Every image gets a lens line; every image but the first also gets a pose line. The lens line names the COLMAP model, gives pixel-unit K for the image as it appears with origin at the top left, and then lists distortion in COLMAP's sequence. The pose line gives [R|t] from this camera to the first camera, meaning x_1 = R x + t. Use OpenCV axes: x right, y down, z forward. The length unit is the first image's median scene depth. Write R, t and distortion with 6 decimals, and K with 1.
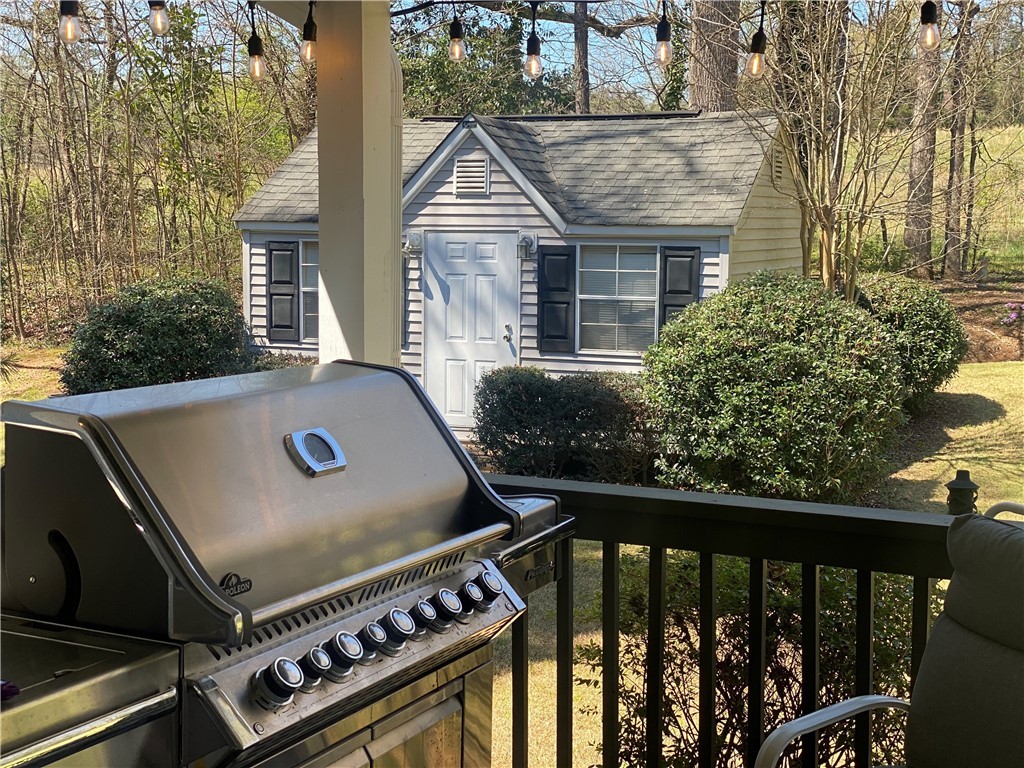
lens RADIAL K [[1517.5, 0, 508.4], [0, 1517.5, 381.4], [0, 0, 1]] dist [0.110326, 0.000000]
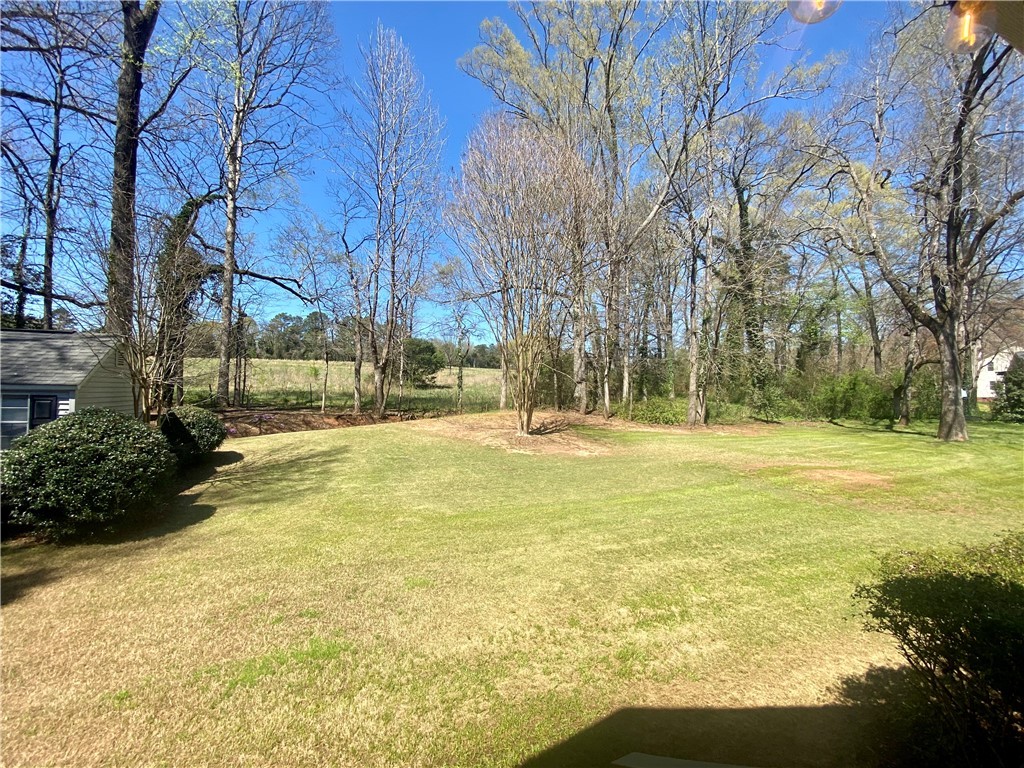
lens RADIAL K [[411.5, 0, 507.8], [0, 411.5, 382.5], [0, 0, 1]] dist [-0.002391, -0.000169]
pose [[0.688695, 0.021626, 0.724729, 0.156277], [0.063613, 0.993898, -0.090109, -0.021052], [-0.722255, 0.108160, 0.683117, 0.222438]]
